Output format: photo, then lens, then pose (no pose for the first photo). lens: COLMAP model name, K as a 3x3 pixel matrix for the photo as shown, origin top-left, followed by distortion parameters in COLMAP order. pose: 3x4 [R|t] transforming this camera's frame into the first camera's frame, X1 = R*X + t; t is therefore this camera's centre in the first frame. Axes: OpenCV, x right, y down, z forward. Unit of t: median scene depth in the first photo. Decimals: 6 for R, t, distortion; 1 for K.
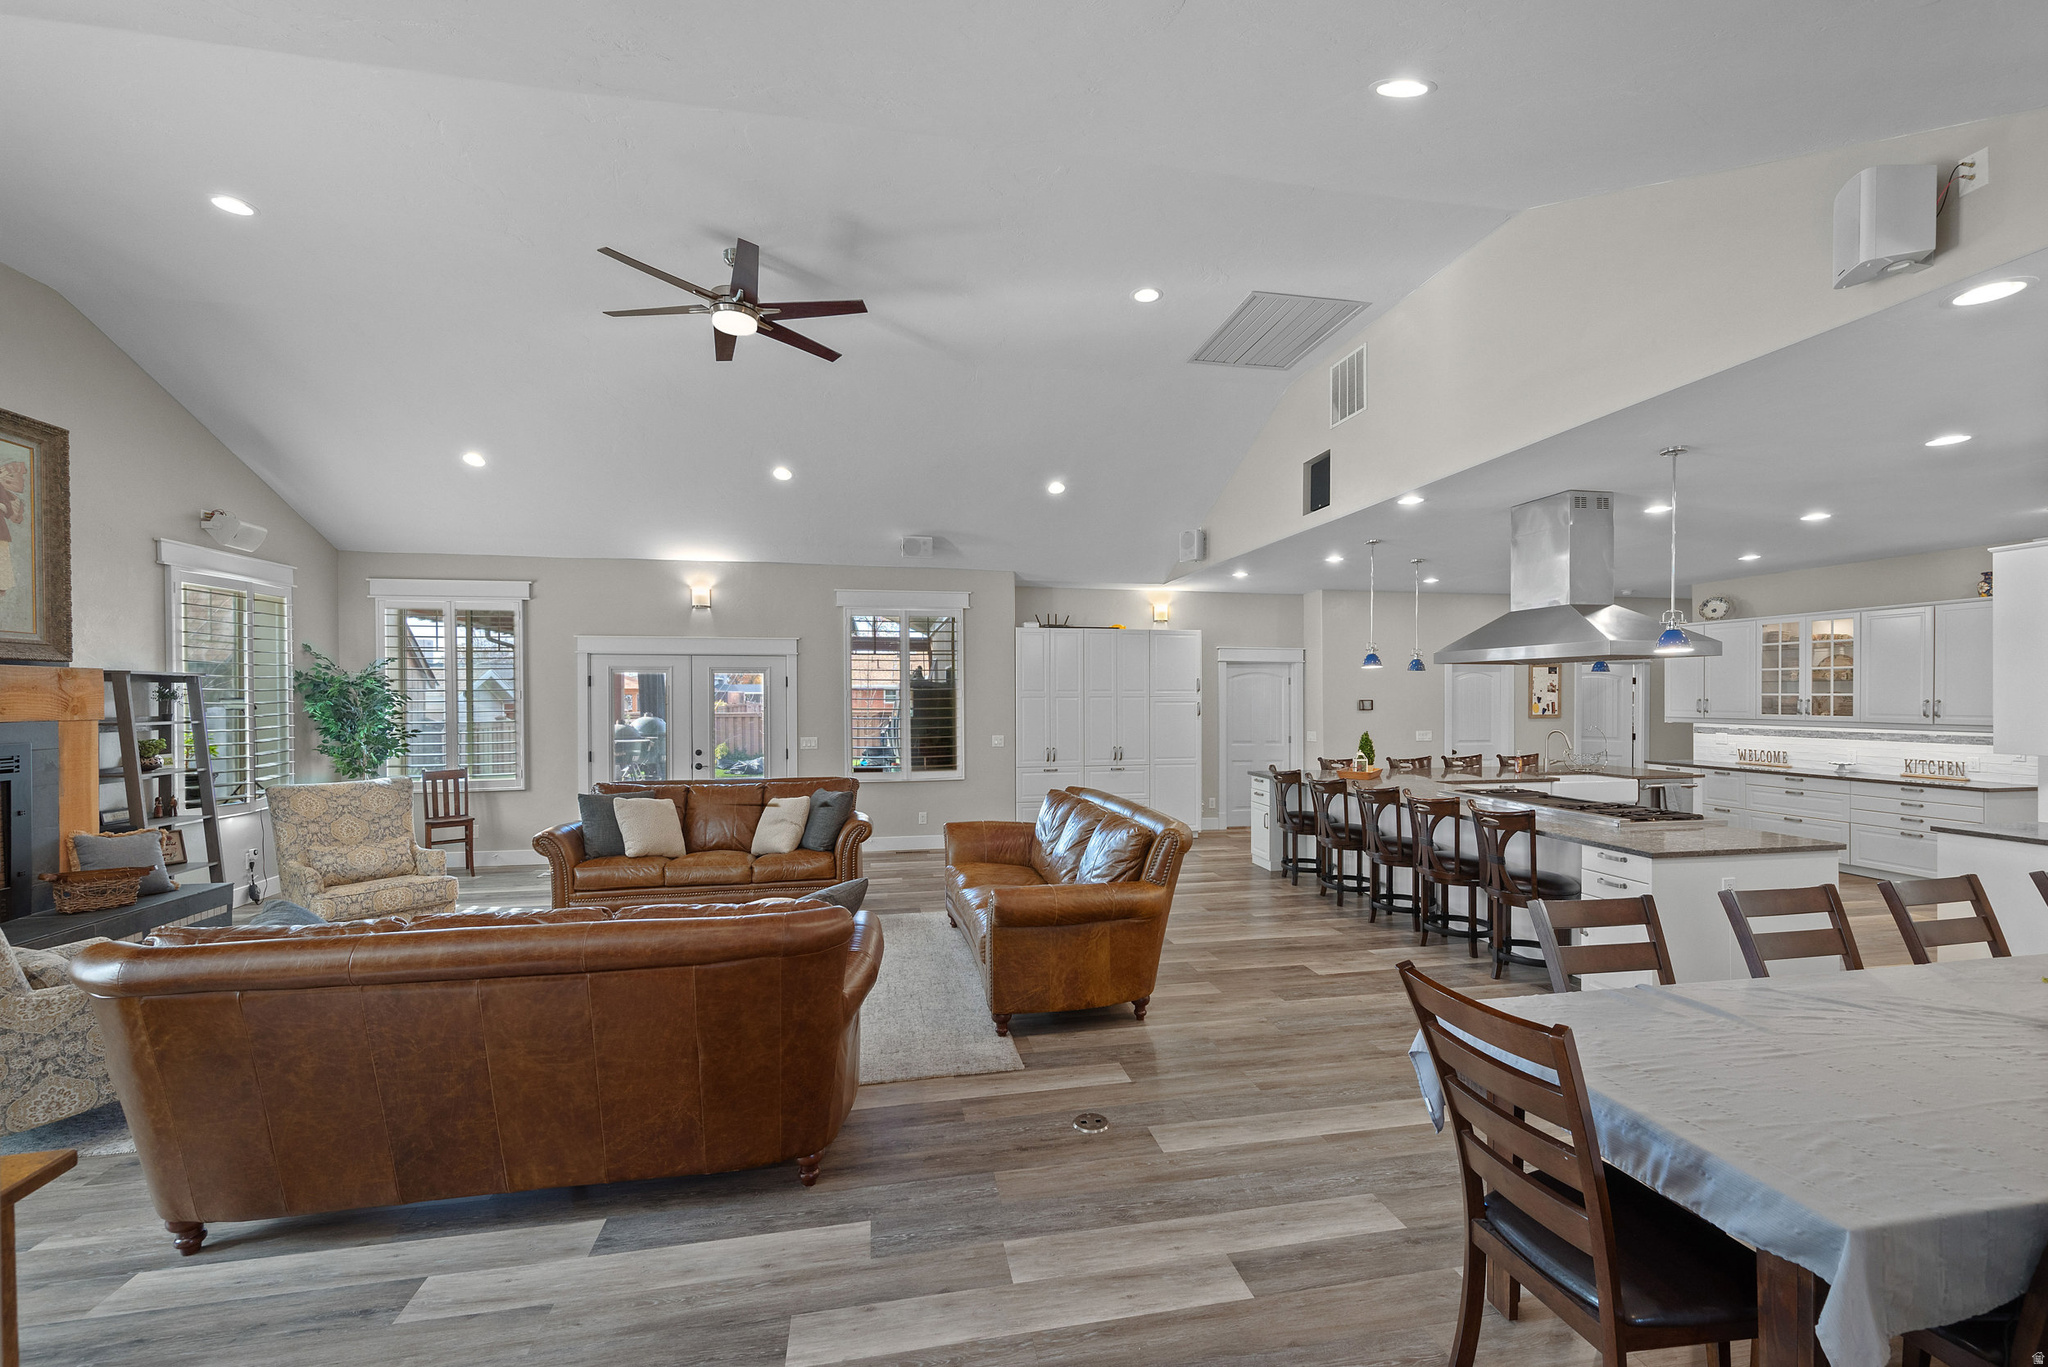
lens RADIAL K [[832.1, 0, 1035.4], [0, 832.1, 697.6], [0, 0, 1]] dist [0.003731, -0.000274]
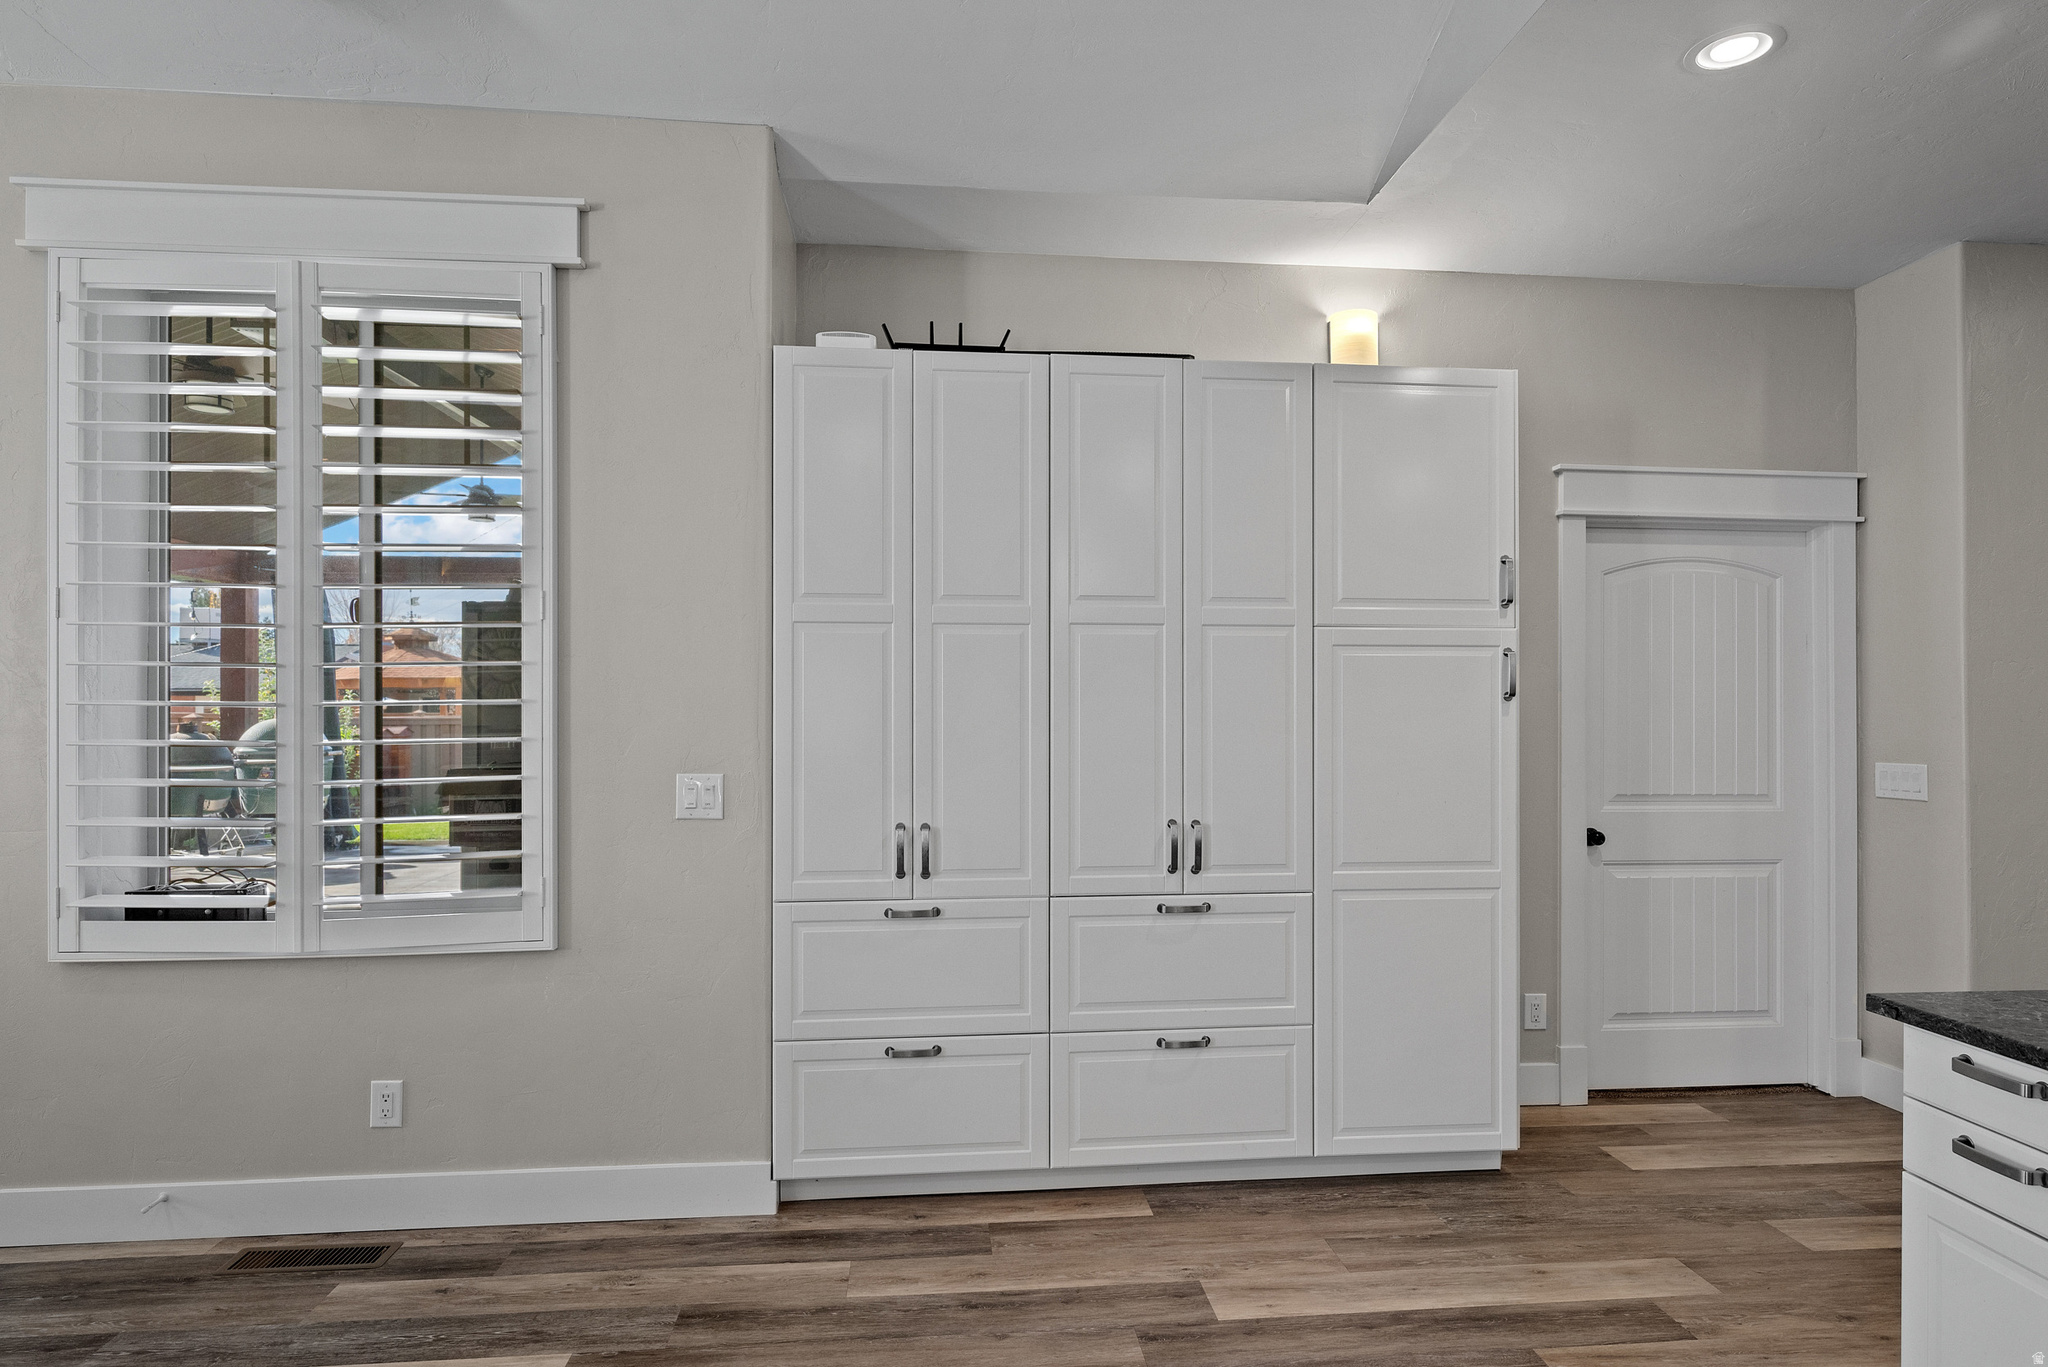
lens RADIAL K [[1159.2, 0, 1037.4], [0, 1159.2, 704.0], [0, 0, 1]] dist [-0.001278, -0.000152]
pose [[0.995081, 0.001674, -0.099052, 0.111124], [-0.001635, 0.999999, 0.000478, 0.029184], [0.099053, -0.000313, 0.995082, 0.801845]]
